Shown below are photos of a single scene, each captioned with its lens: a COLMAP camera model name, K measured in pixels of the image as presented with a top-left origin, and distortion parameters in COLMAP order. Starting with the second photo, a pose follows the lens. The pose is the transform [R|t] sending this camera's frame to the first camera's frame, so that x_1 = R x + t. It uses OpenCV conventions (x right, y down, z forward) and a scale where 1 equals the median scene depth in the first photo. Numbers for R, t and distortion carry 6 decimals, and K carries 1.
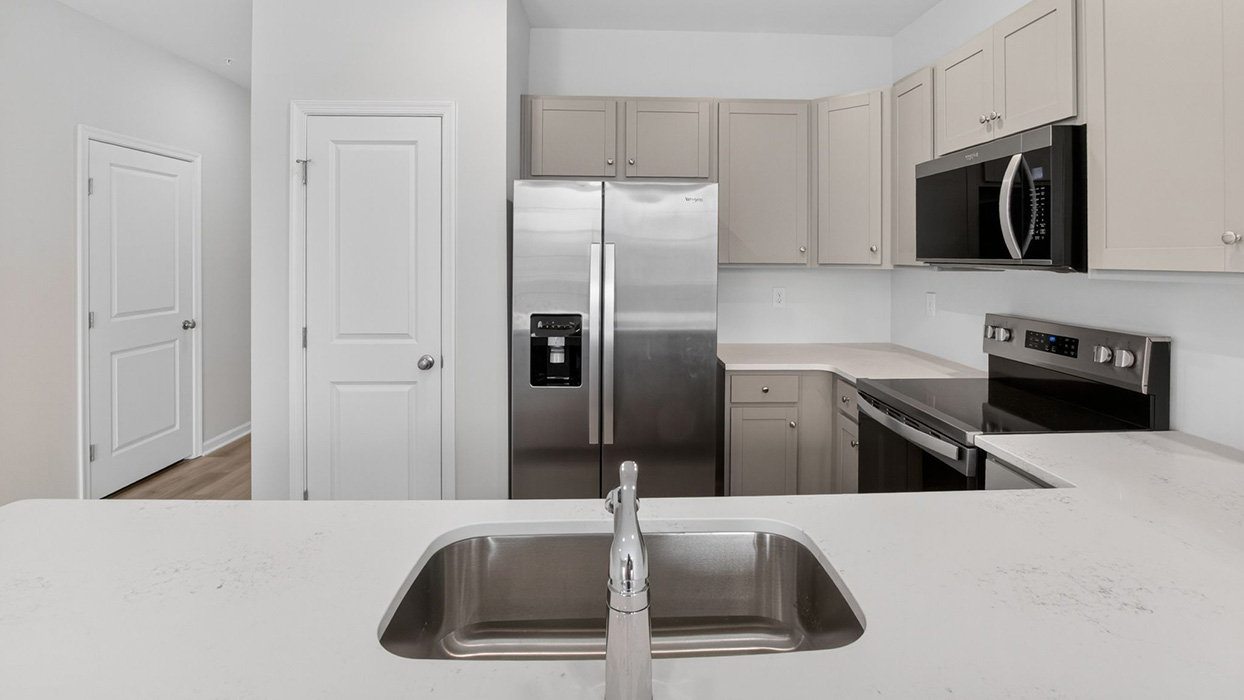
lens RADIAL K [[576.3, 0, 630.5], [0, 576.3, 258.8], [0, 0, 1]] dist [-0.012623, -0.000174]
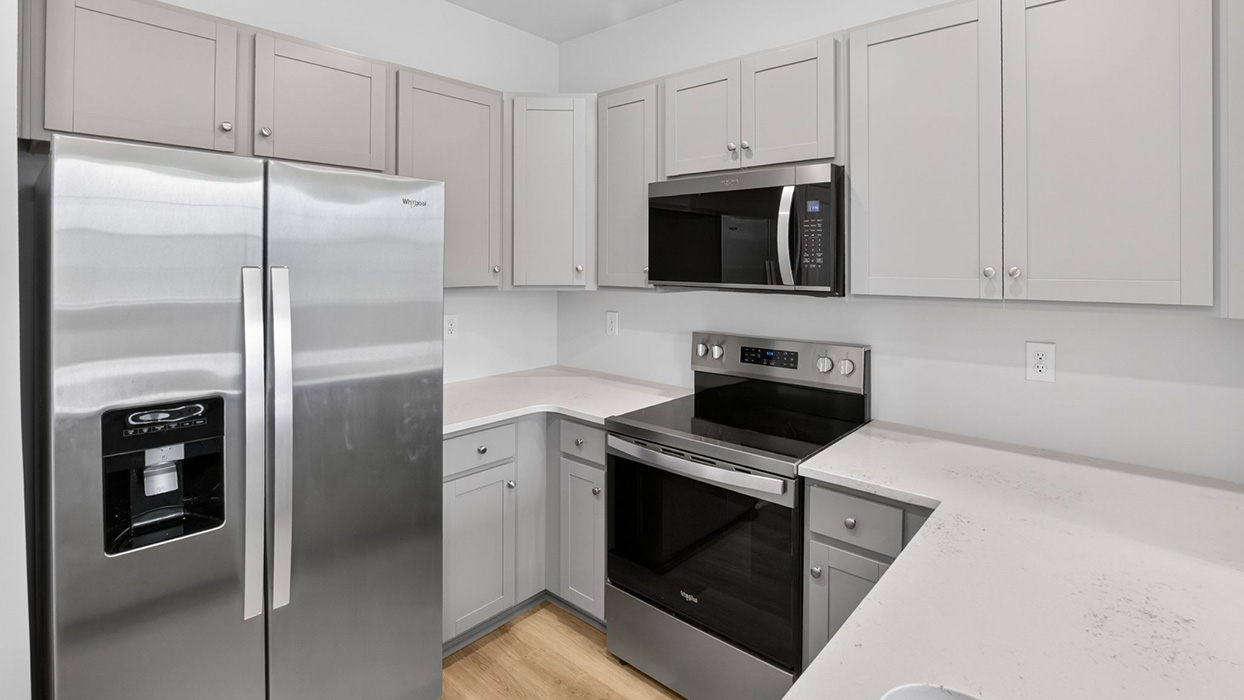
lens RADIAL K [[575.9, 0, 633.1], [0, 575.9, 267.7], [0, 0, 1]] dist [-0.029824, 0.000395]
pose [[0.688781, -0.008639, 0.724918, -0.216381], [0.004360, 0.999960, 0.007774, -0.030934], [-0.724956, -0.002194, 0.688792, 0.358058]]
